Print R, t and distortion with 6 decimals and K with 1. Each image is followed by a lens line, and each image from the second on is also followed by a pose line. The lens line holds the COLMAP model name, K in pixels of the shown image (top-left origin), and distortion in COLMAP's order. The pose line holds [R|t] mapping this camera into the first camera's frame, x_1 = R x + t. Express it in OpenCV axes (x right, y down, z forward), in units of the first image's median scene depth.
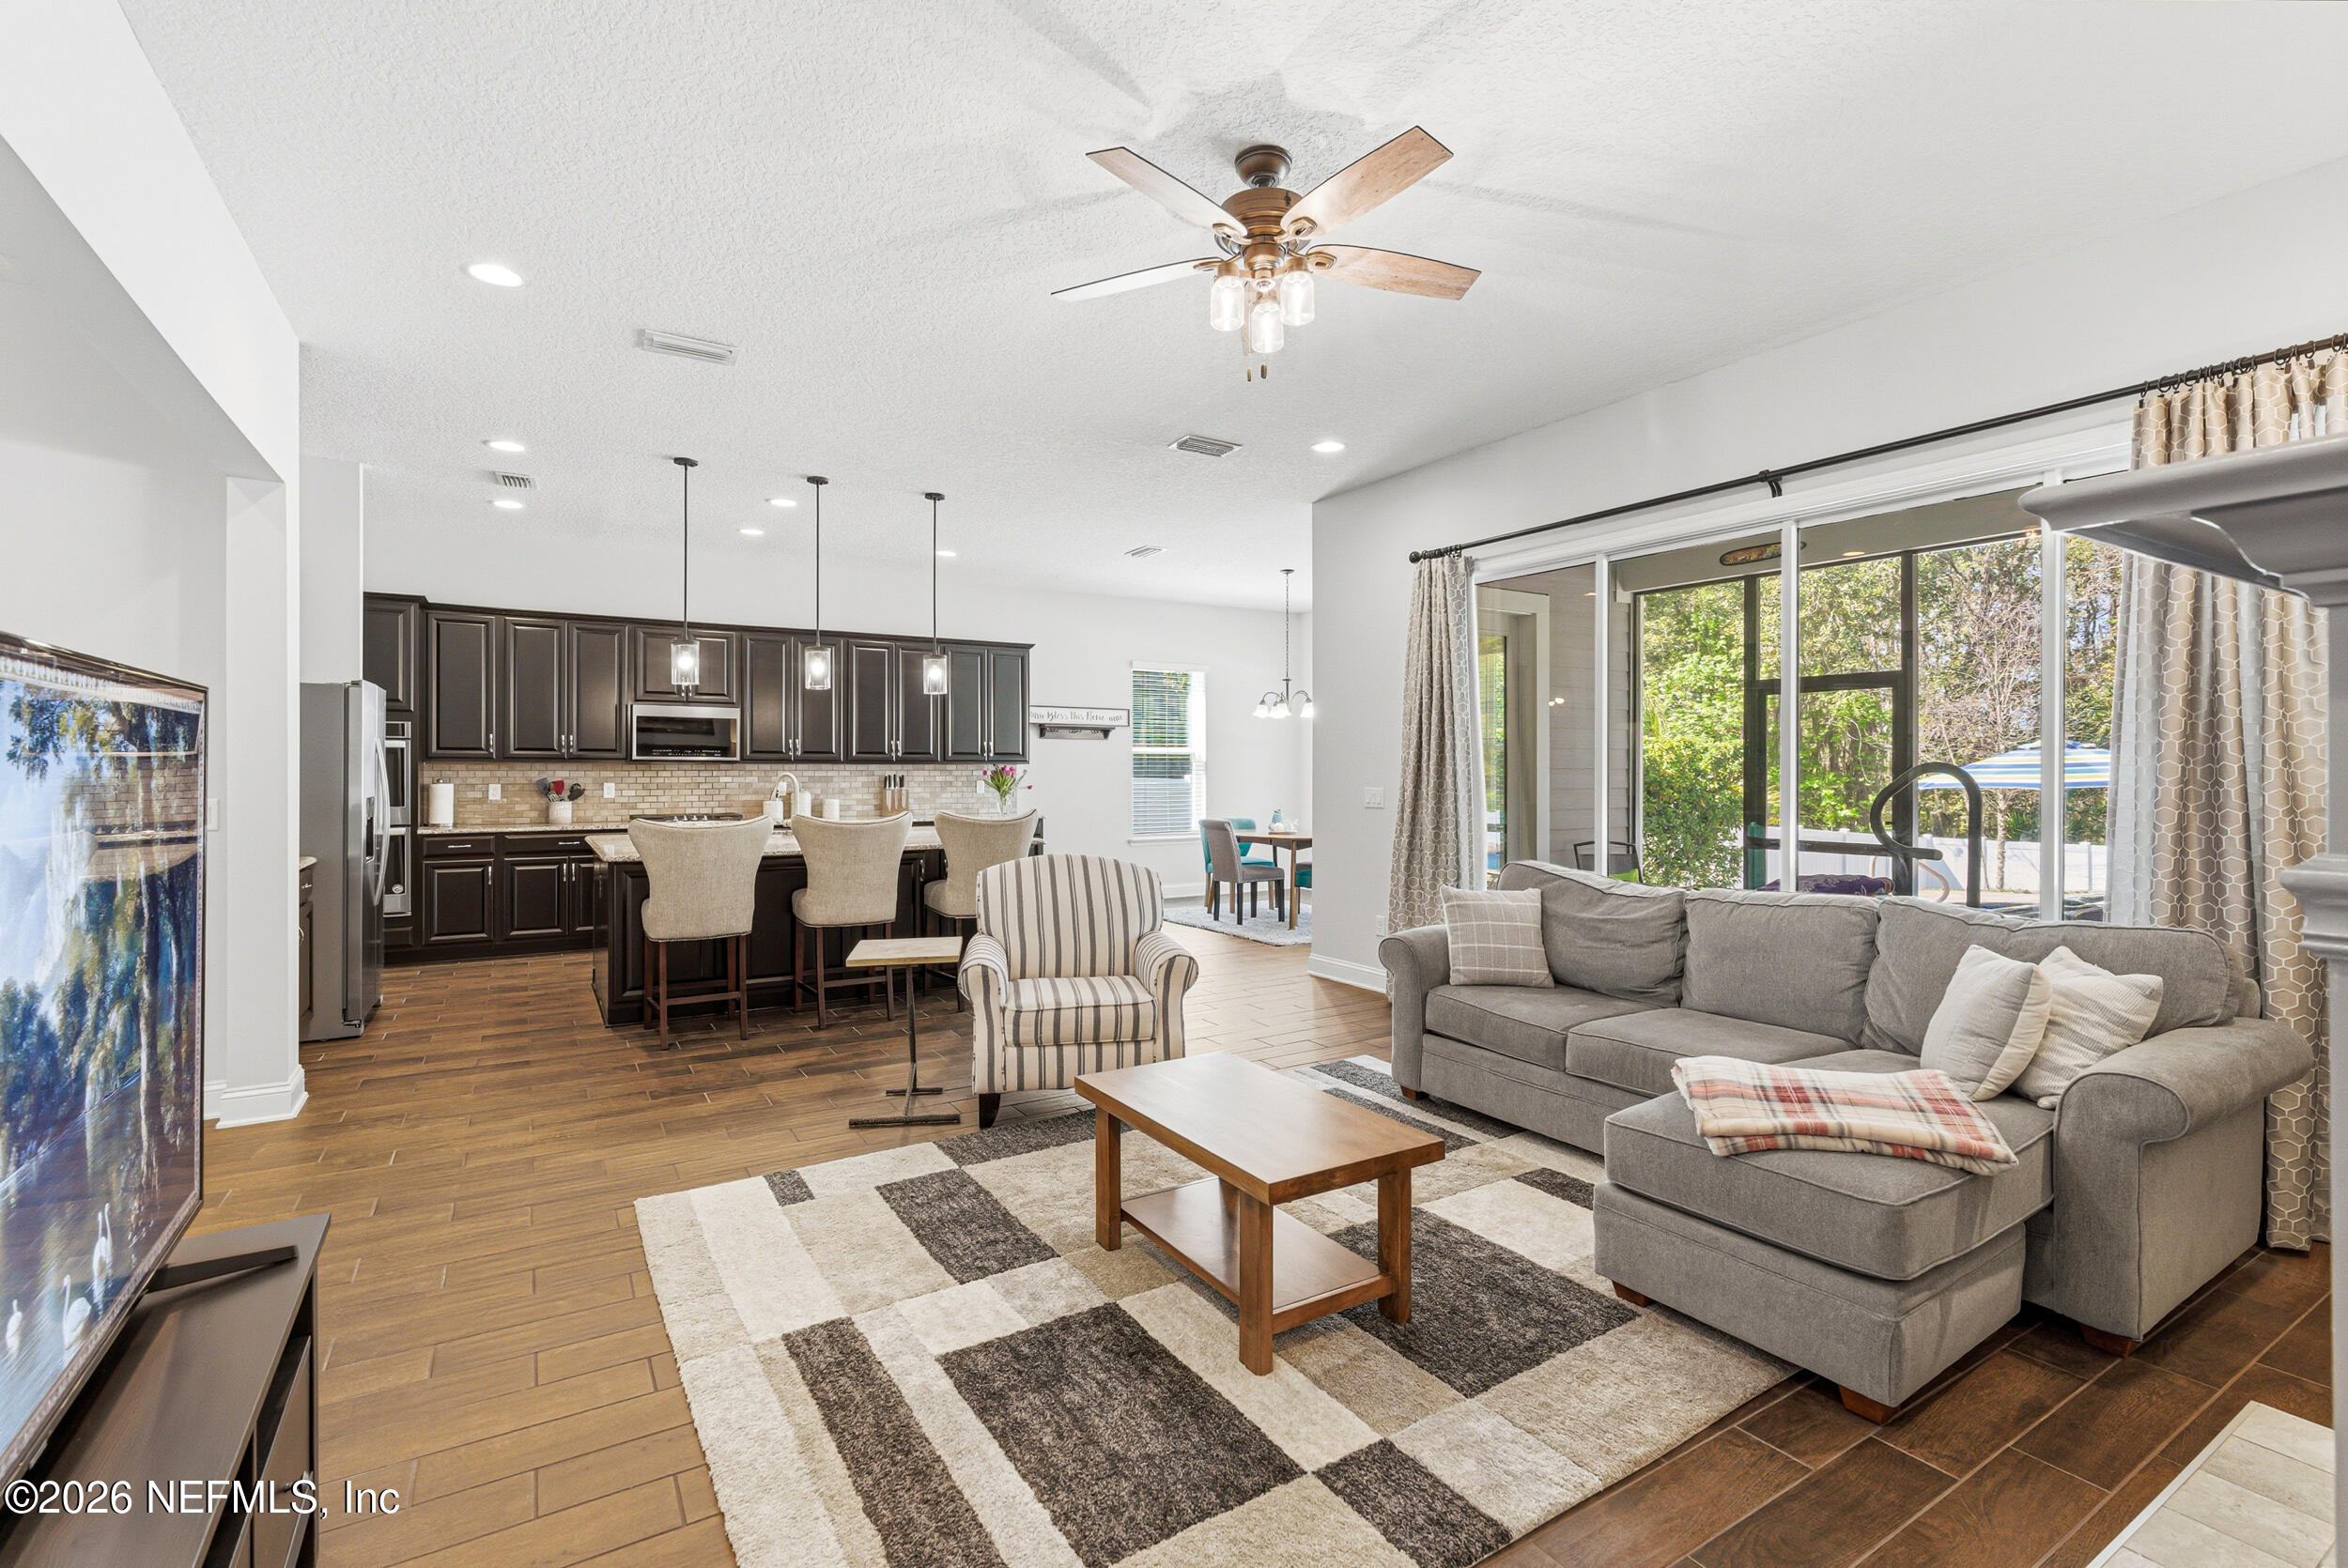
lens RADIAL K [[1077.1, 0, 1179.1], [0, 1077.1, 775.3], [0, 0, 1]] dist [-0.004468, -0.000484]
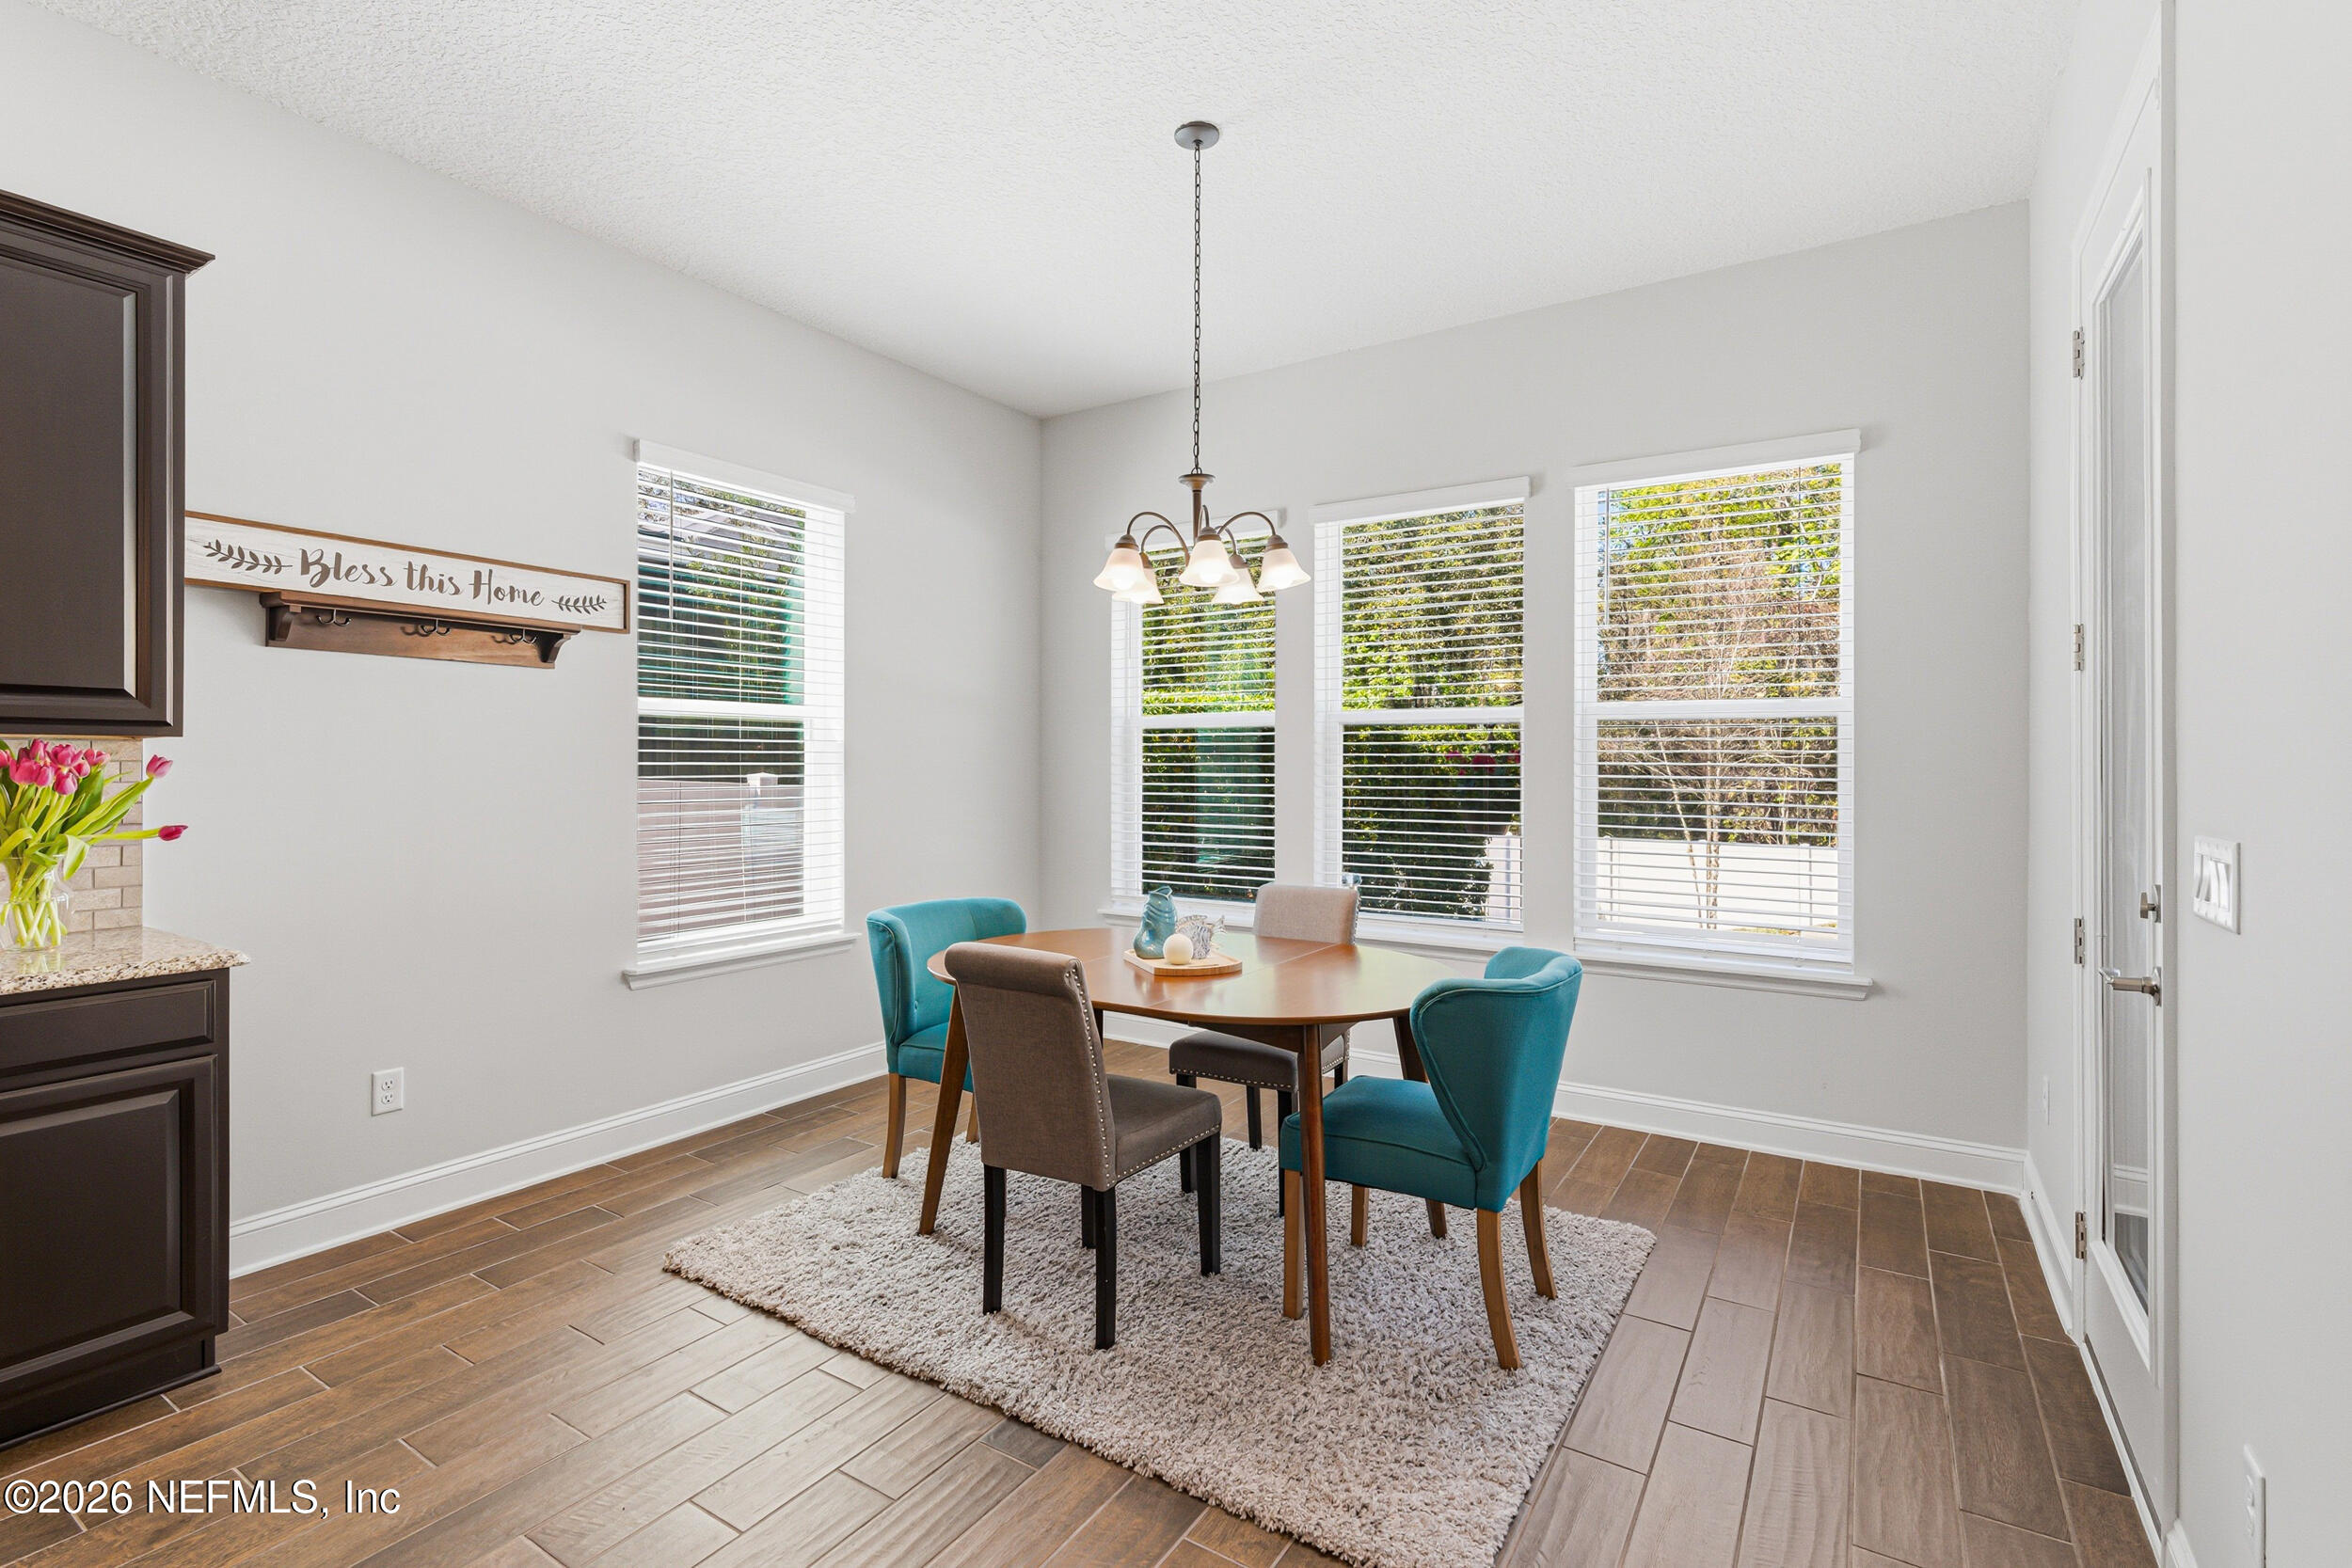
lens RADIAL K [[1079.0, 0, 1171.3], [0, 1079.0, 774.8], [0, 0, 1]] dist [-0.004468, -0.000484]
pose [[0.905351, -0.003490, 0.424649, -0.037178], [0.003521, 0.999994, 0.000711, -0.001398], [-0.424649, 0.000852, 0.905358, 0.644123]]
